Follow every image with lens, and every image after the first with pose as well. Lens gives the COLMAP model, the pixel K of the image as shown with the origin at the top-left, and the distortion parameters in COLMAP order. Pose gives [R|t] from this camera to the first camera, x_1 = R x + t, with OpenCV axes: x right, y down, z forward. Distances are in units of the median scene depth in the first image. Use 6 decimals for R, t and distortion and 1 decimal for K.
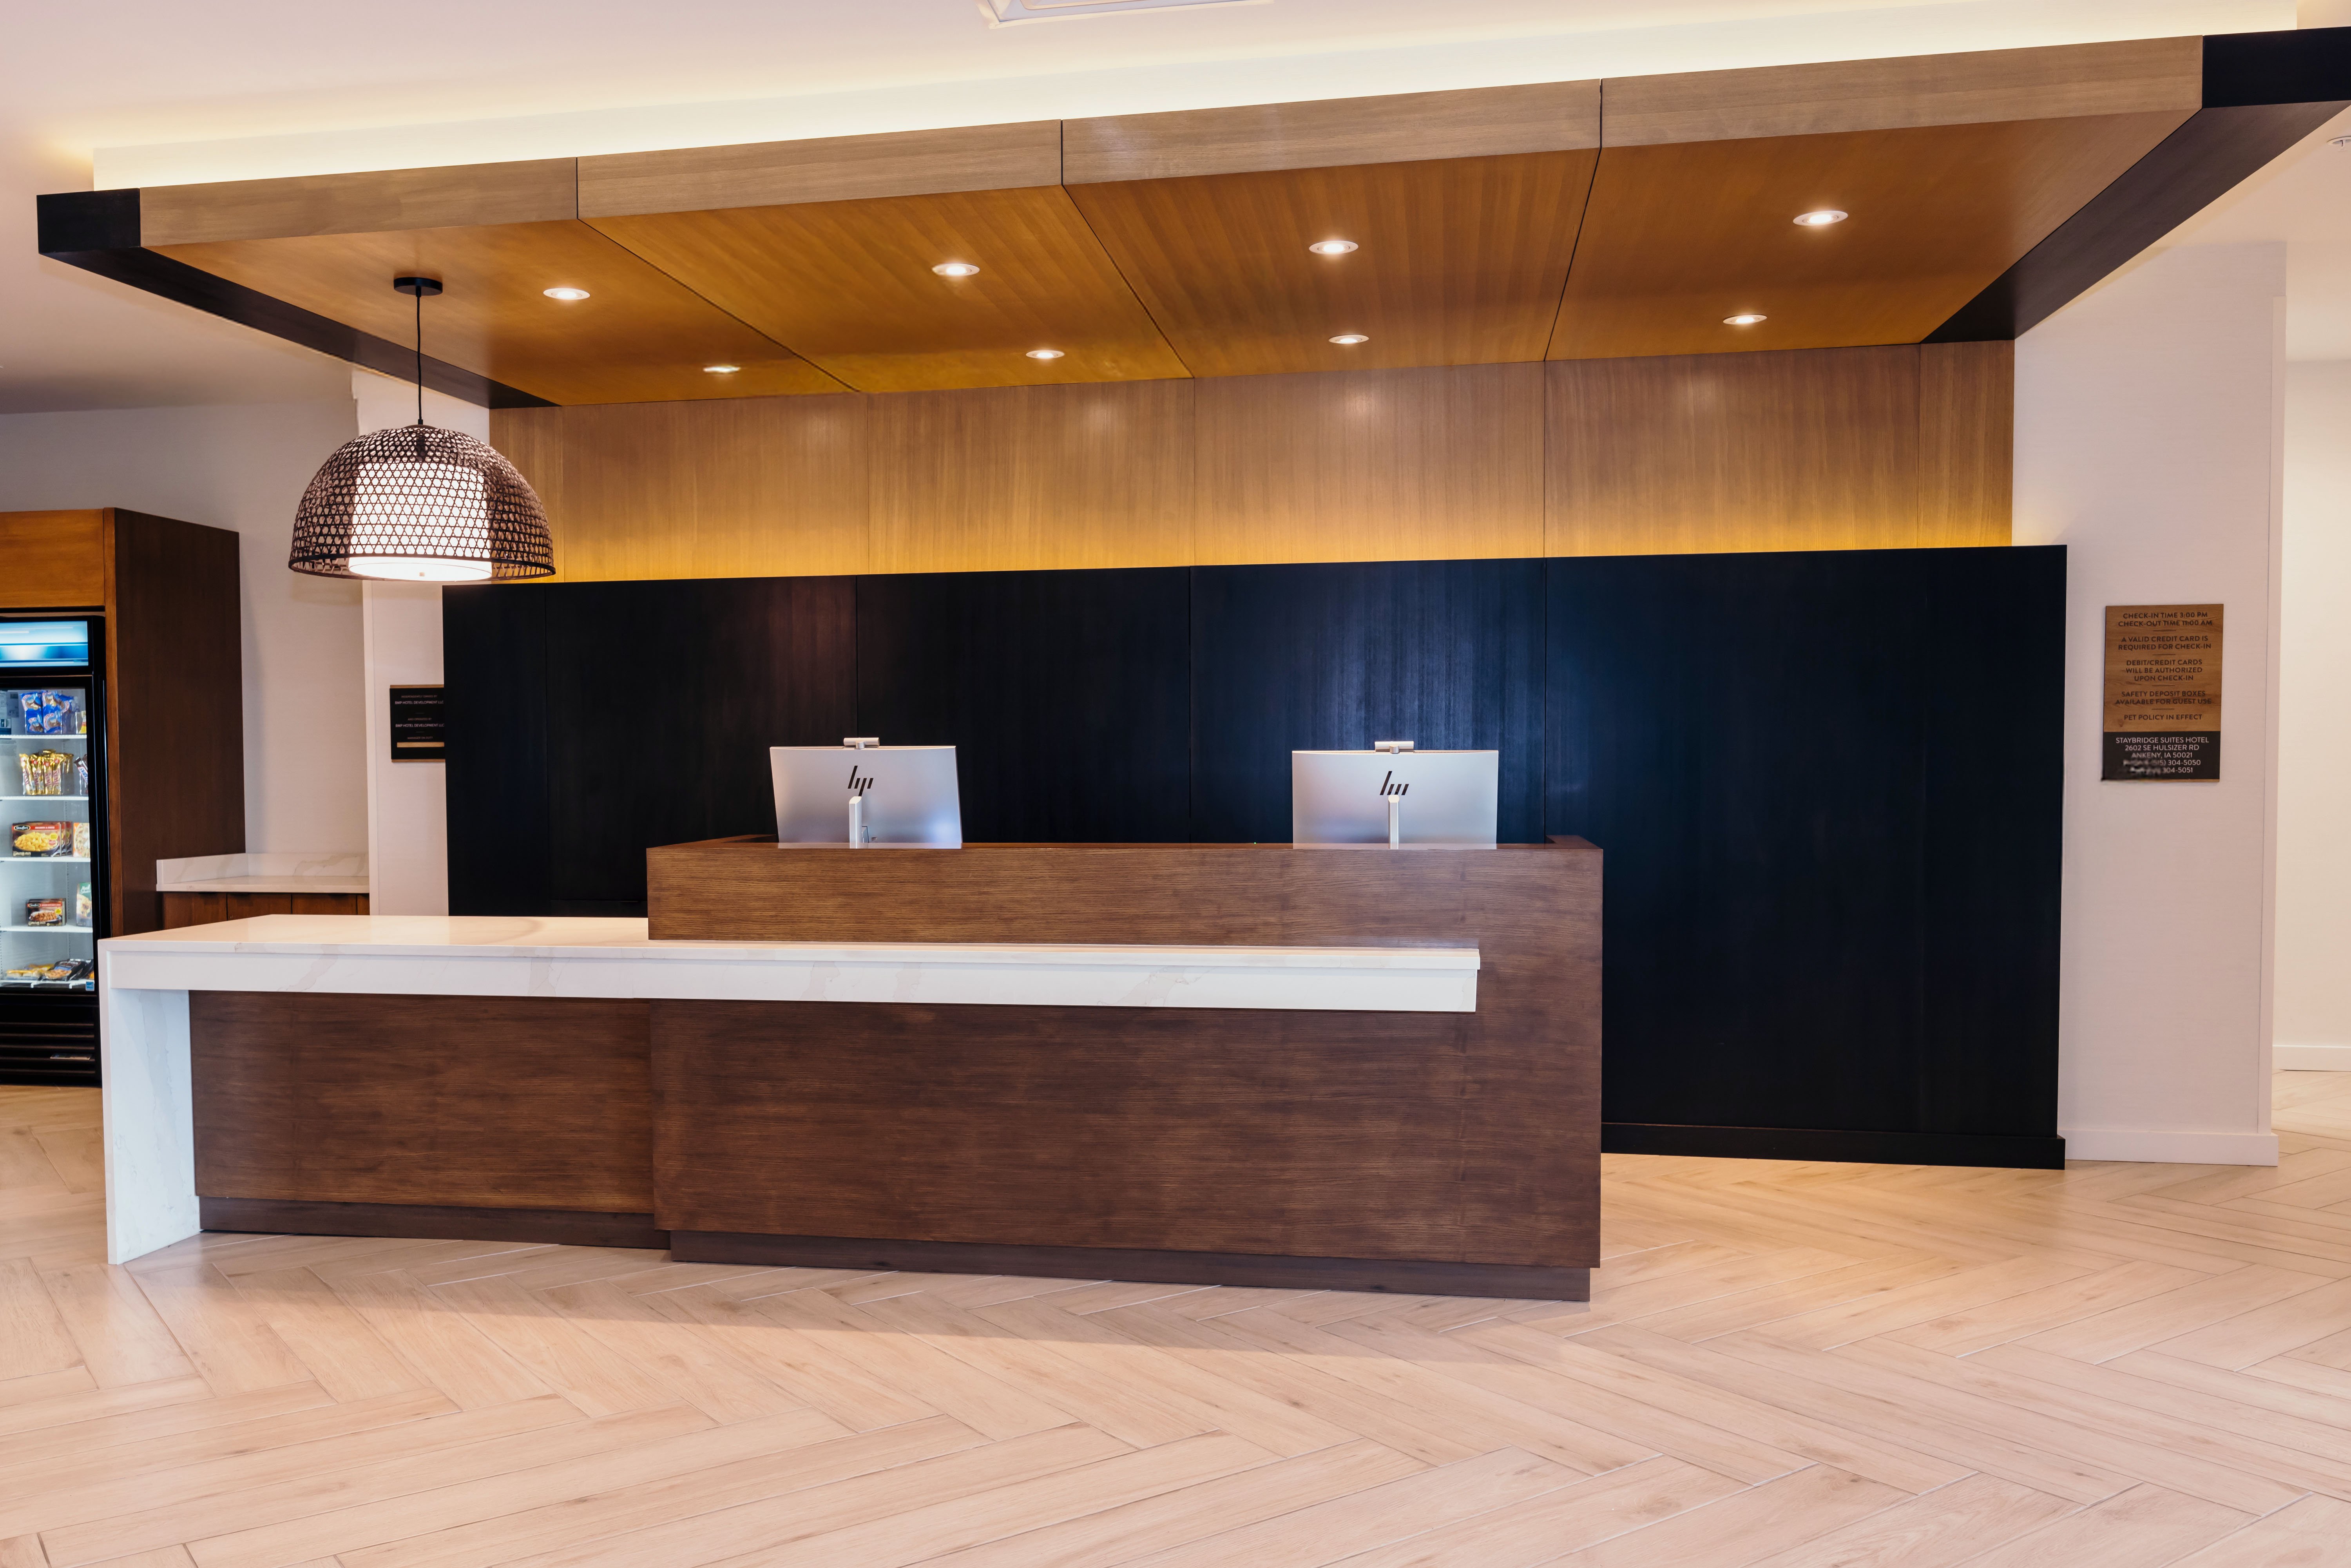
lens RADIAL K [[1868.6, 0, 1117.4], [0, 1868.6, 816.8], [0, 0, 1]] dist [-0.008696, 0.002877]
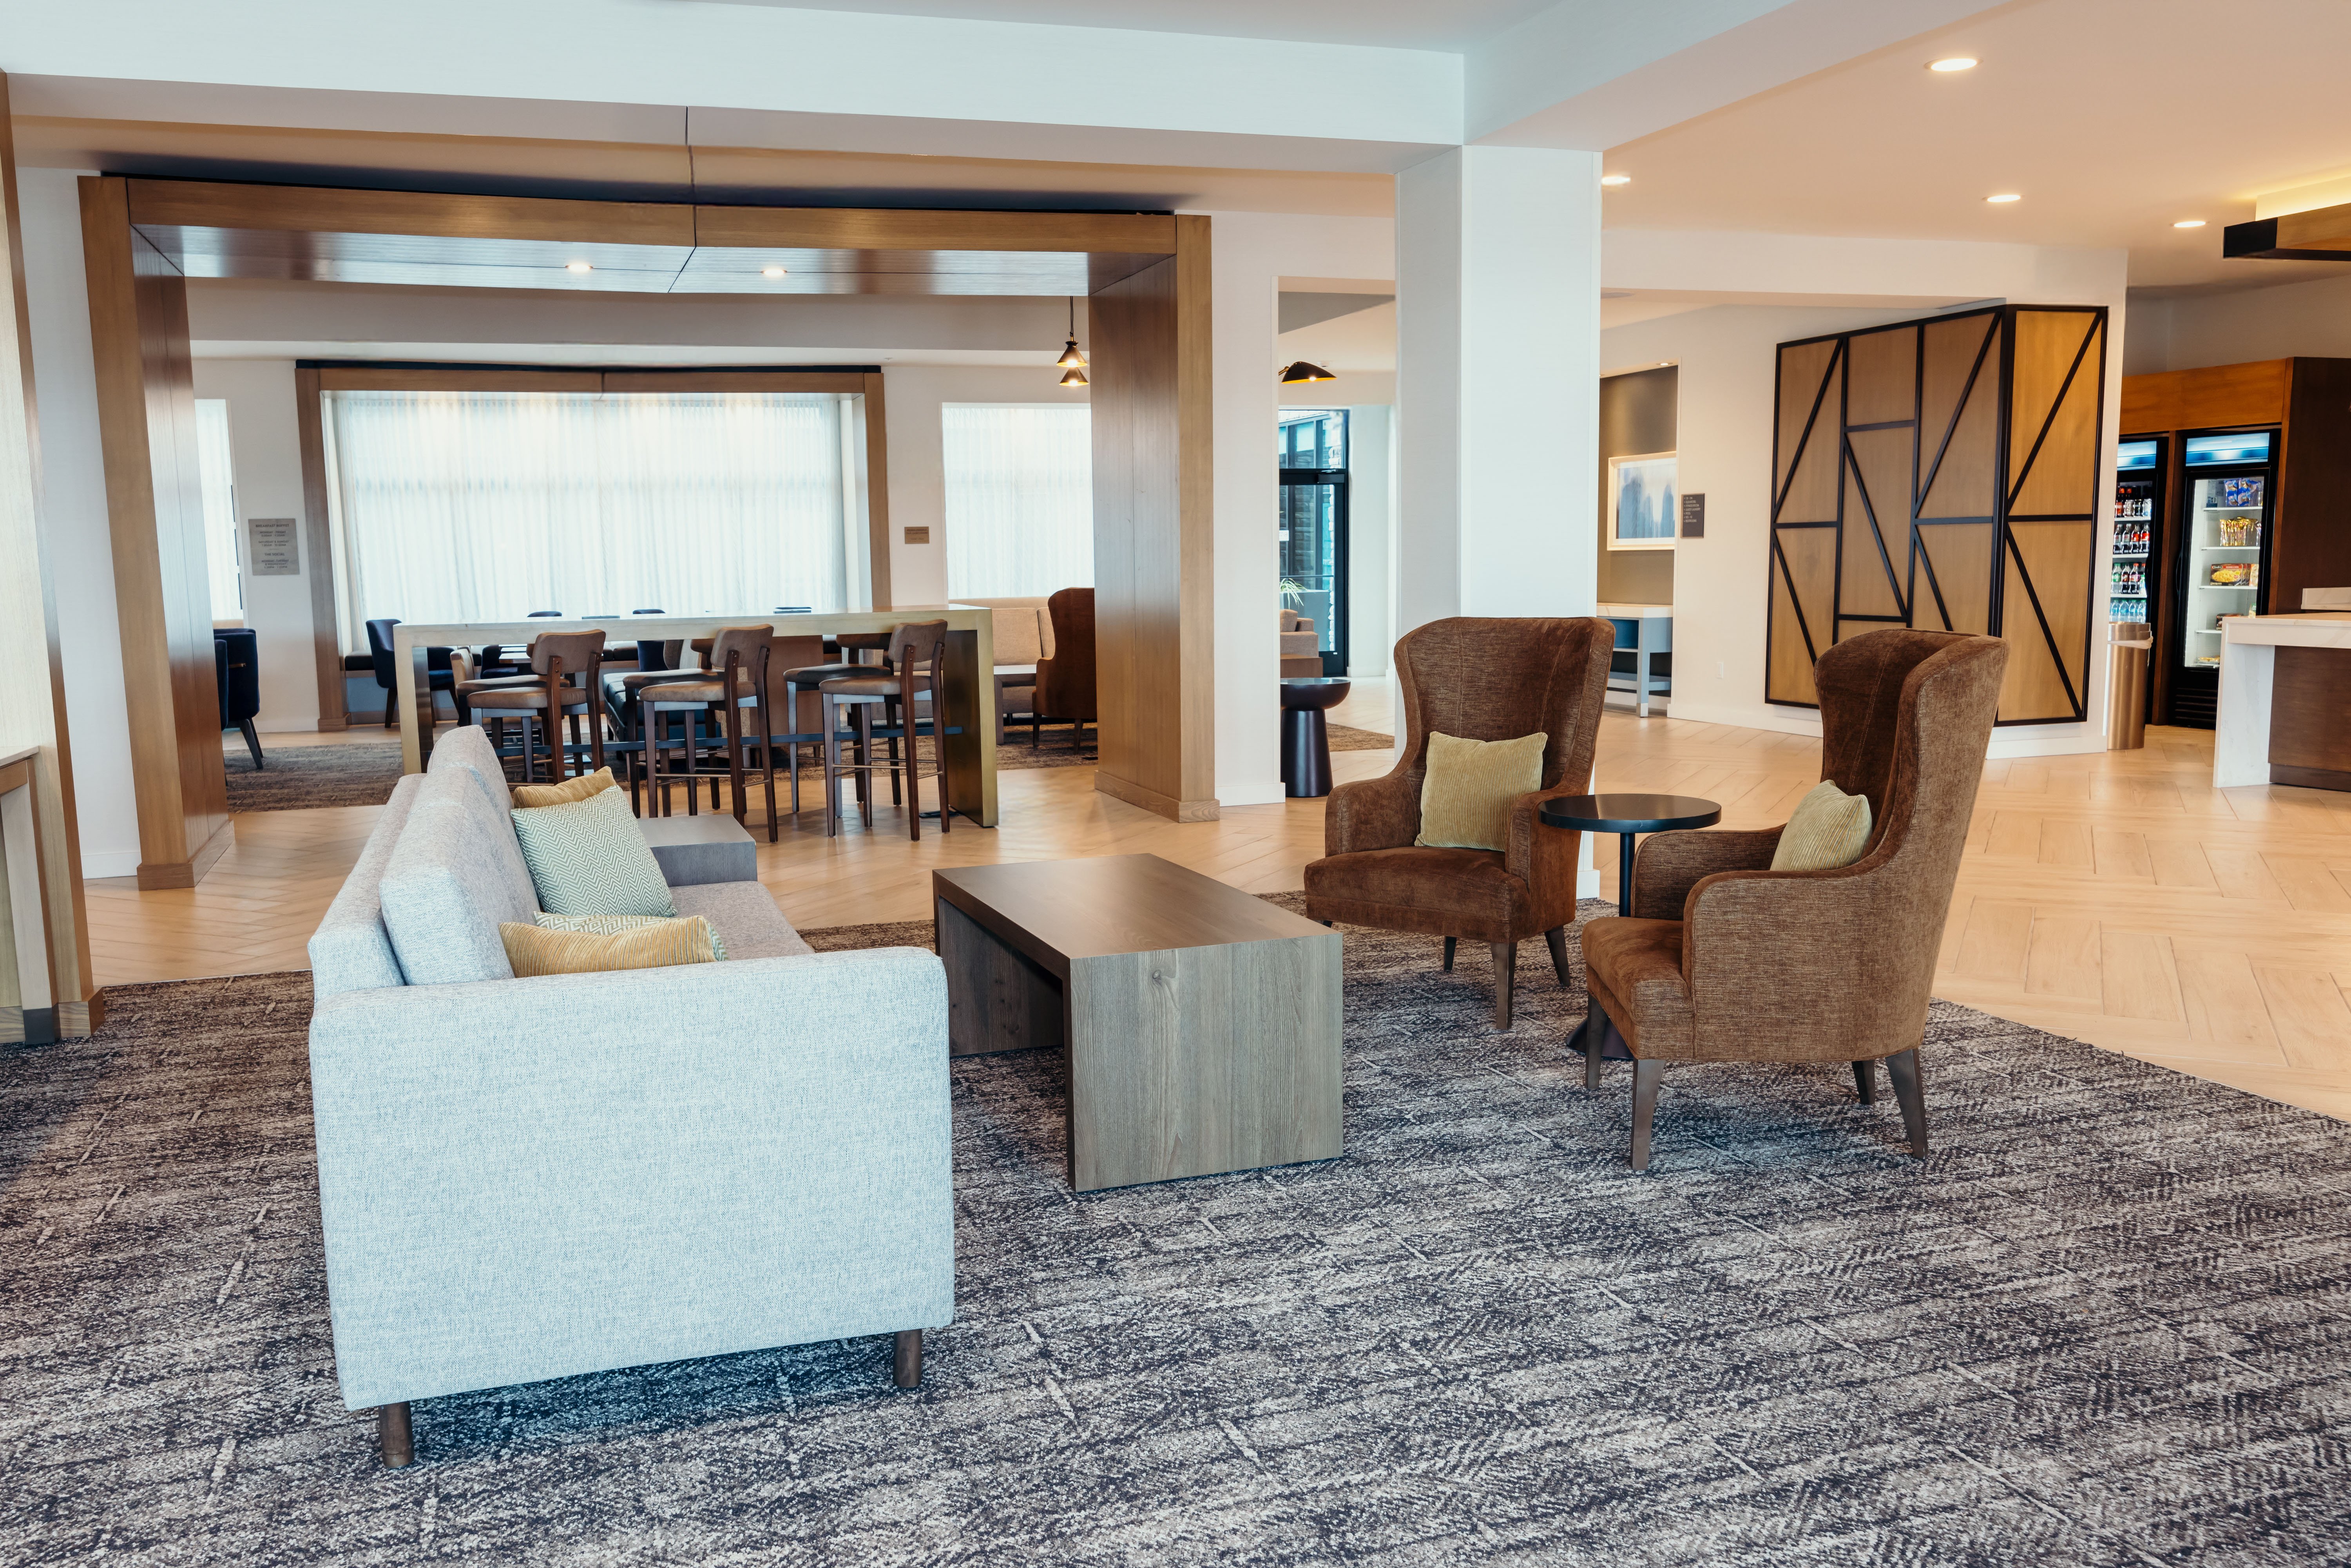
lens RADIAL K [[1868.6, 0, 1117.4], [0, 1868.6, 816.8], [0, 0, 1]] dist [-0.008696, 0.002877]
pose [[0.457949, 0.125107, -0.880131, 0.506633], [-0.017813, 0.991141, 0.131617, 0.030841], [0.888800, -0.044596, 0.456121, -0.704382]]
